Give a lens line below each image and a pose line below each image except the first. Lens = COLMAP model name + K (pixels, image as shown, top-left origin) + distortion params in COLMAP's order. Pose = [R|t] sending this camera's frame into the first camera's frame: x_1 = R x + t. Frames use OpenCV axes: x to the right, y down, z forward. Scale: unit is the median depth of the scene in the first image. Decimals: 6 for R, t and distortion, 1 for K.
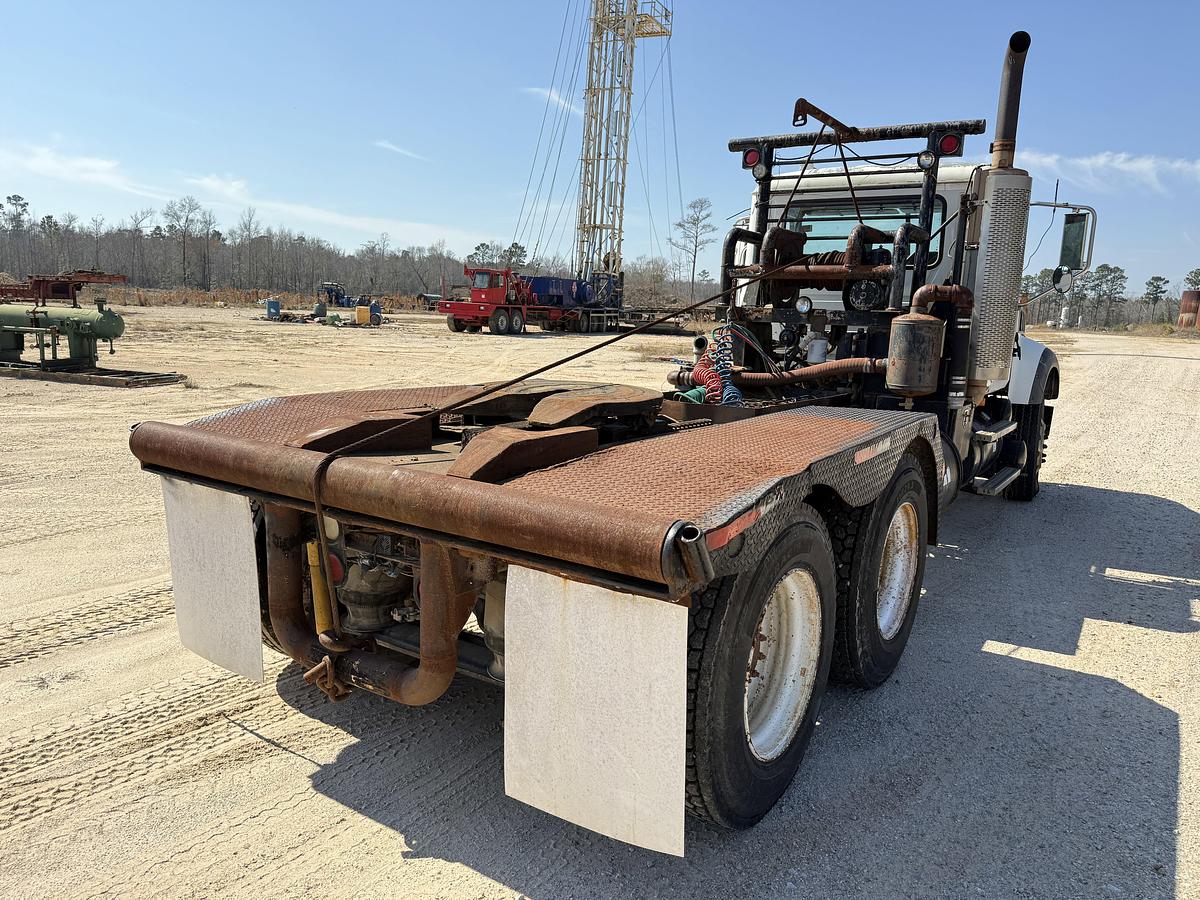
lens RADIAL K [[841.1, 0, 606.4], [0, 841.1, 461.2], [0, 0, 1]] dist [0.051585, -0.071494]
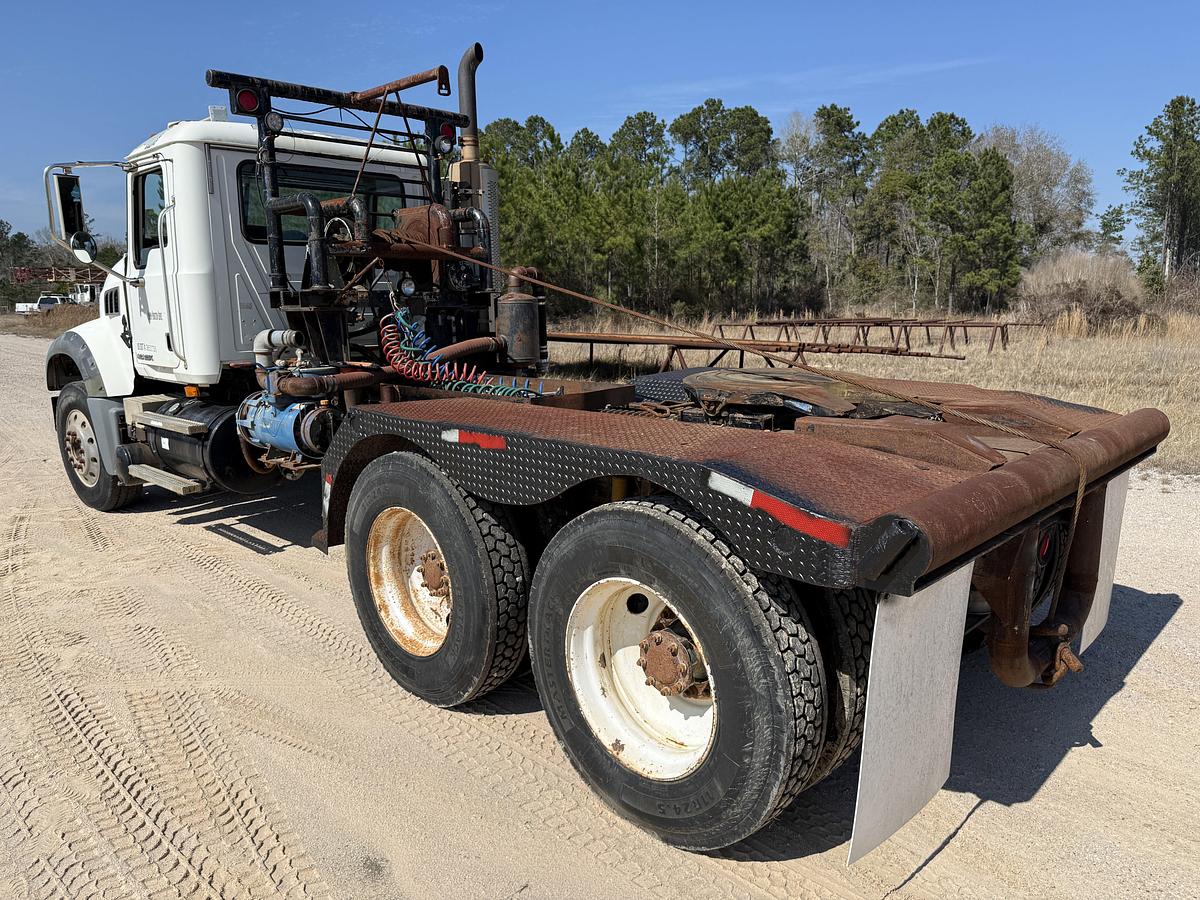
lens RADIAL K [[843.1, 0, 627.3], [0, 843.1, 453.5], [0, 0, 1]] dist [0.053314, -0.063913]
pose [[0.153387, -0.220922, 0.963154, -0.600668], [0.194224, 0.962416, 0.189821, -0.129669], [-0.968891, 0.157951, 0.190531, 0.567885]]
